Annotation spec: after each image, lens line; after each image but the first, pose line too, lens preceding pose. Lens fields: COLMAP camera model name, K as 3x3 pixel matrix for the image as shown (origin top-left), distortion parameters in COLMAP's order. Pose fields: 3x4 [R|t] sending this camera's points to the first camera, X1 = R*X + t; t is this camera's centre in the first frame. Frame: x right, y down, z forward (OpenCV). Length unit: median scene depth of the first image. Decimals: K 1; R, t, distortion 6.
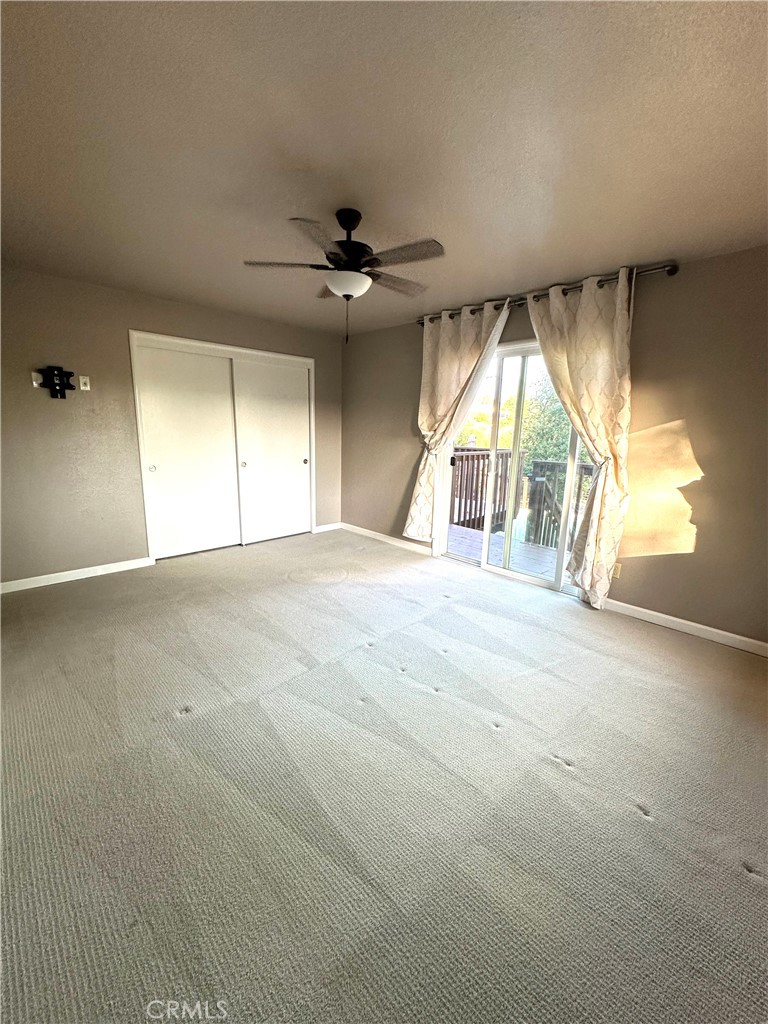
lens RADIAL K [[410.2, 0, 384.0], [0, 410.2, 512.0], [0, 0, 1]] dist [-0.001718, -0.000092]
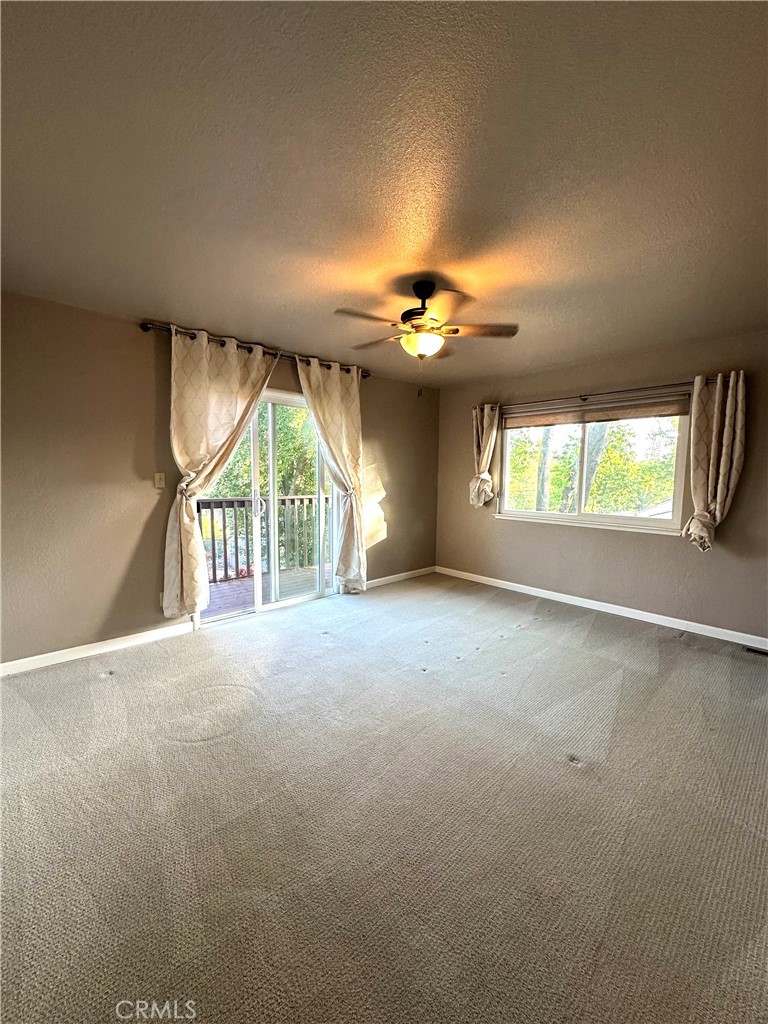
lens RADIAL K [[410.2, 0, 384.0], [0, 410.2, 512.0], [0, 0, 1]] dist [-0.001718, -0.000092]
pose [[0.018021, -0.117911, 0.992861, -0.863150], [0.189002, 0.975520, 0.112421, -0.182424], [-0.981811, 0.185627, 0.039866, 0.802420]]
